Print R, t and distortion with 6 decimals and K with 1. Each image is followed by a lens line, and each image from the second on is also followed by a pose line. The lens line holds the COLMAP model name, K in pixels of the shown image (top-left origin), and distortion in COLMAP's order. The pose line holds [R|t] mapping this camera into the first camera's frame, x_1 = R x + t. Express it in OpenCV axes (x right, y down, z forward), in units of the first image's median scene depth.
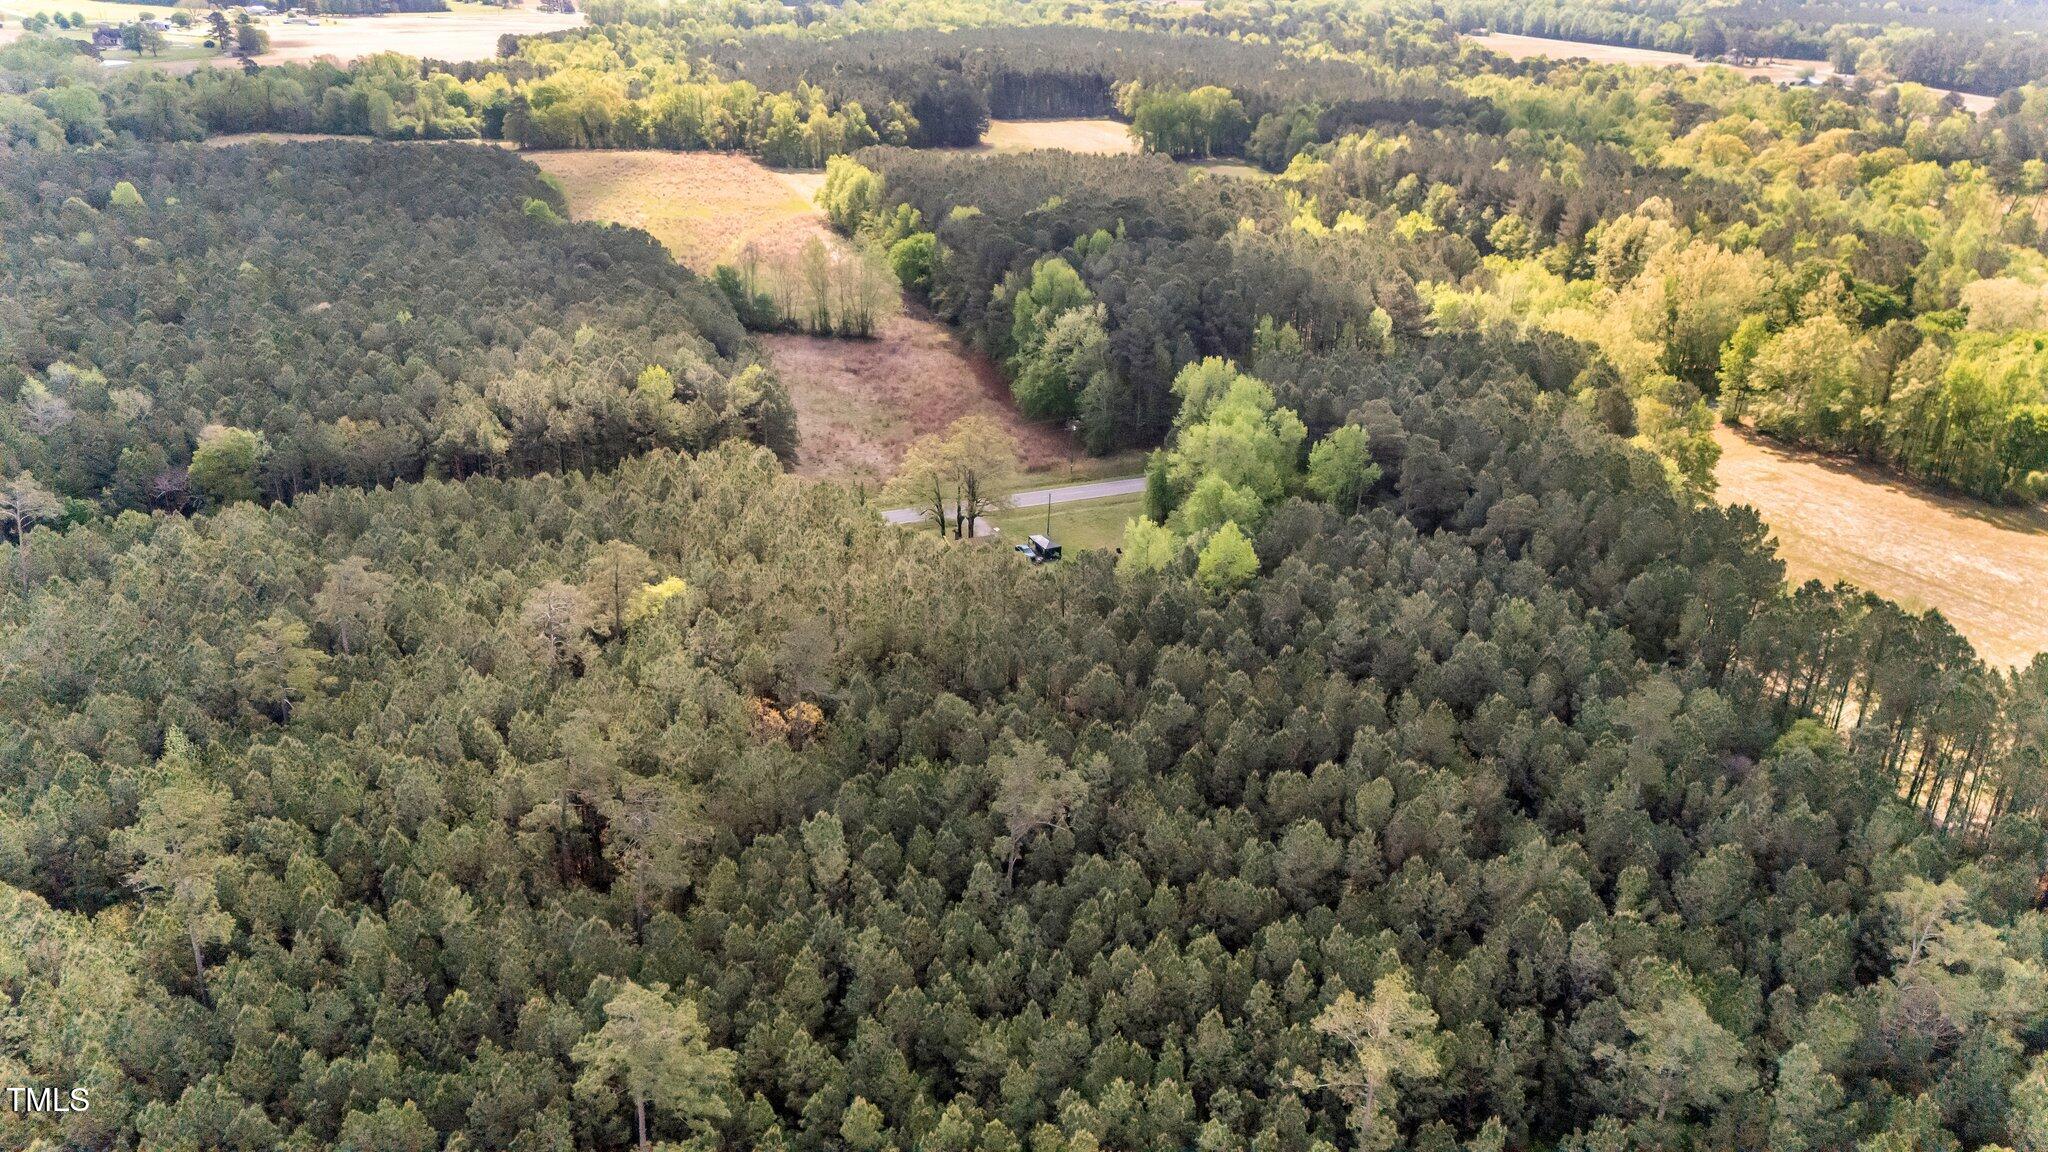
lens RADIAL K [[1483.6, 0, 1024.0], [0, 1483.6, 576.0], [0, 0, 1]] dist [0.055882, -0.042282]
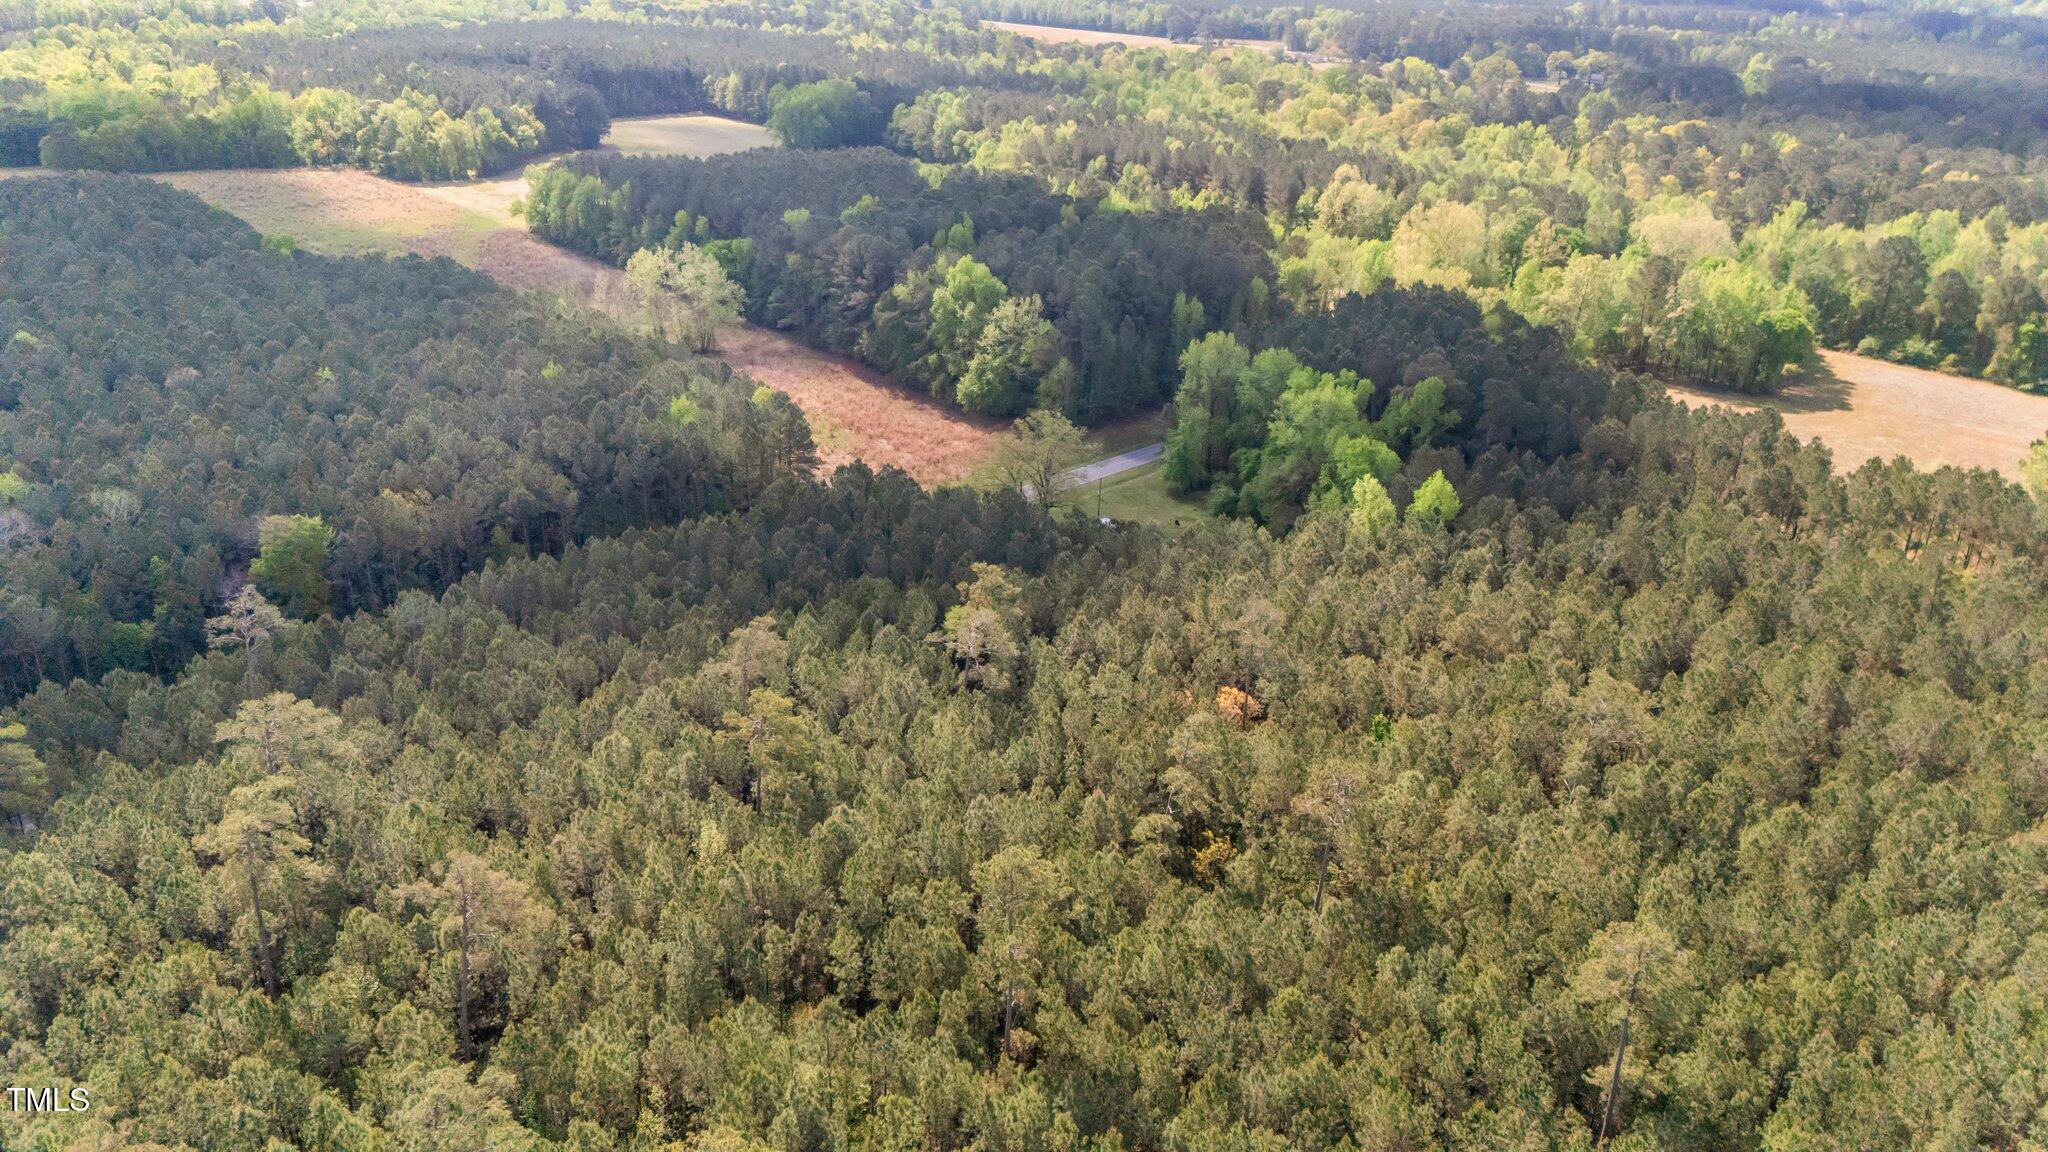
lens RADIAL K [[1483.6, 0, 1024.0], [0, 1483.6, 576.0], [0, 0, 1]] dist [0.055882, -0.042282]
pose [[0.930626, -0.146743, 0.335264, -0.192827], [0.144292, 0.989006, 0.032358, -0.014193], [-0.336326, 0.018263, 0.941569, 0.020980]]
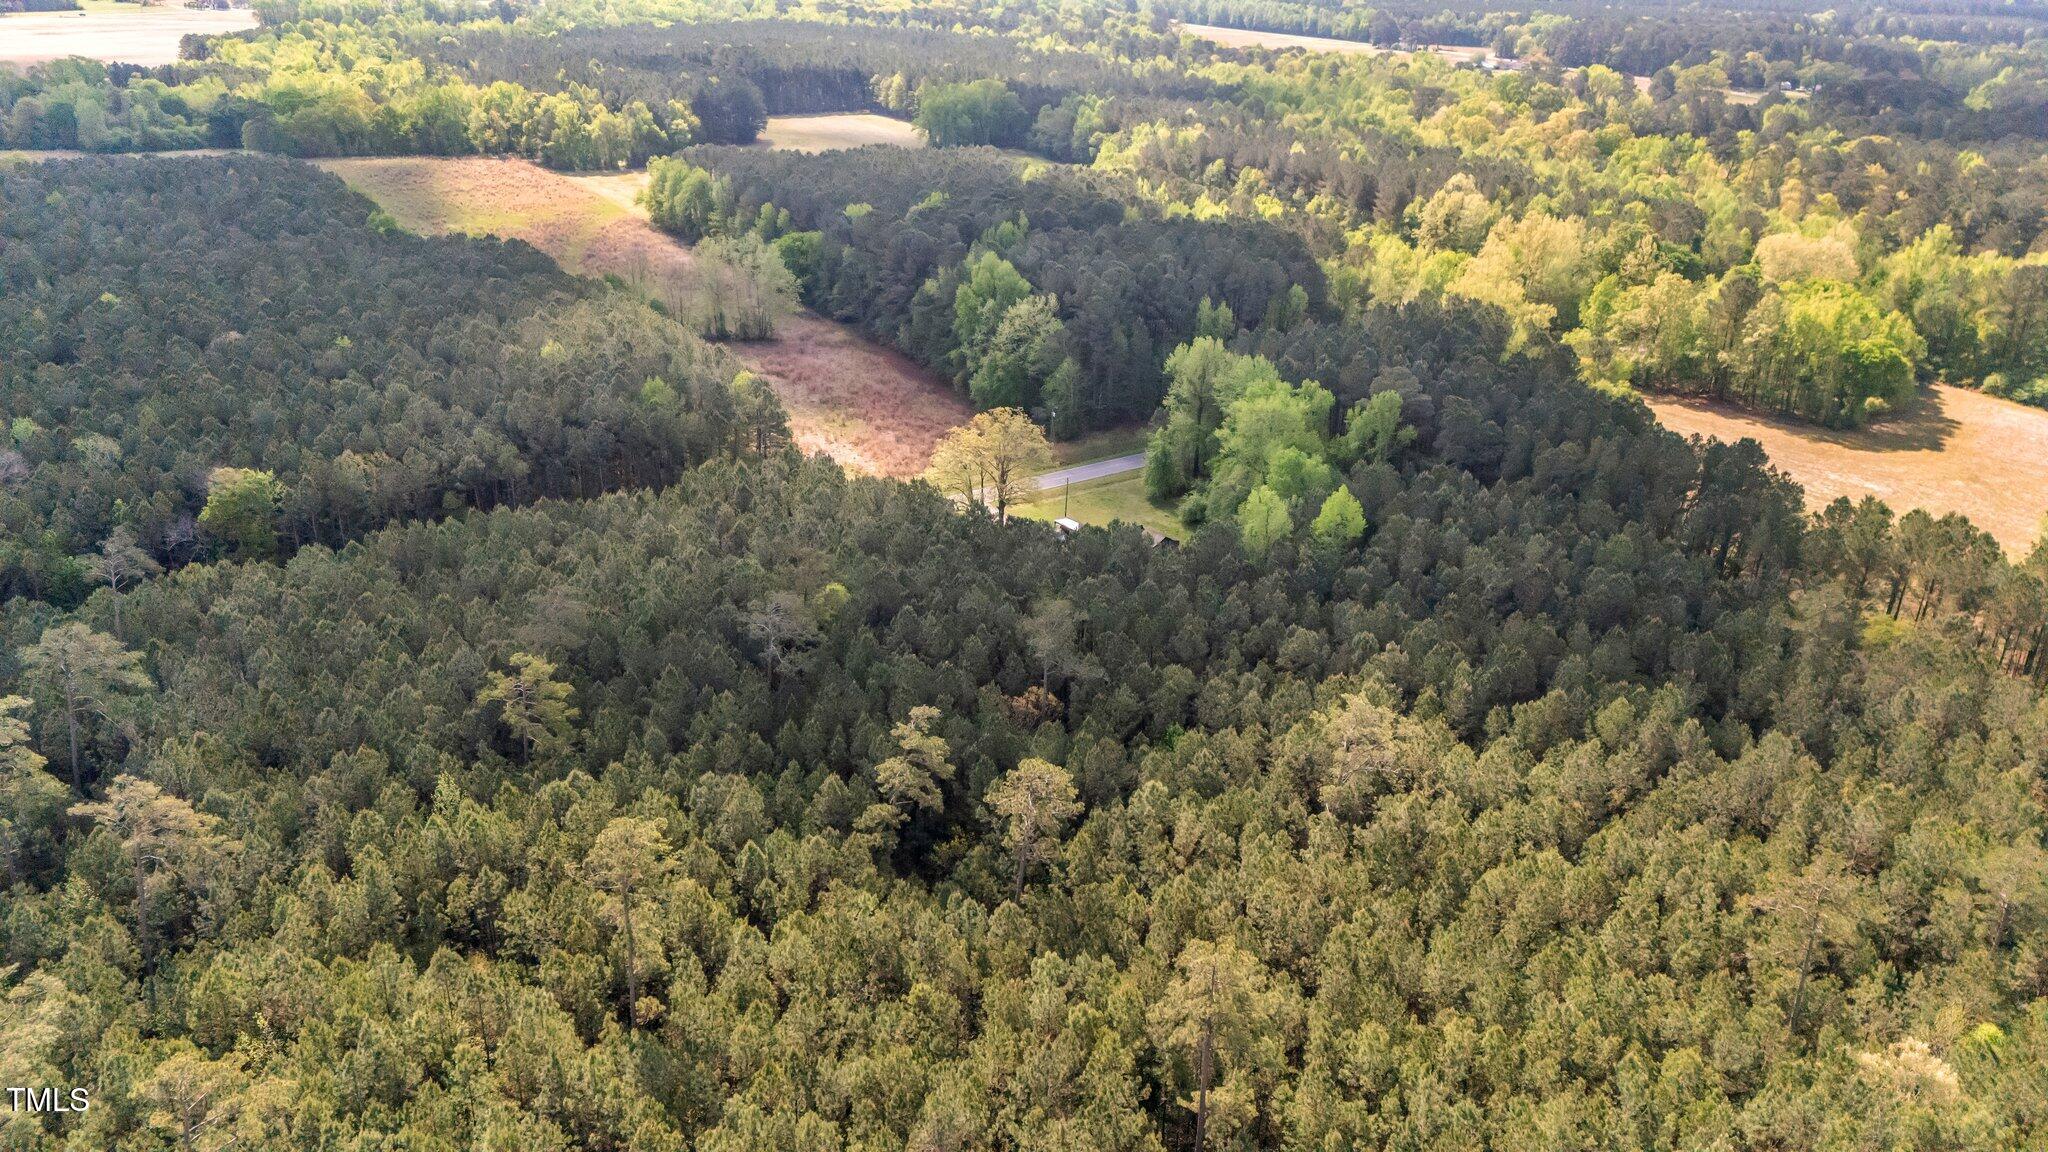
lens RADIAL K [[1483.6, 0, 1024.0], [0, 1483.6, 576.0], [0, 0, 1]] dist [0.055882, -0.042282]
pose [[0.976050, -0.085998, 0.199825, -0.110733], [0.085051, 0.996287, 0.013333, -0.001909], [-0.200230, 0.003982, 0.979741, -0.002358]]
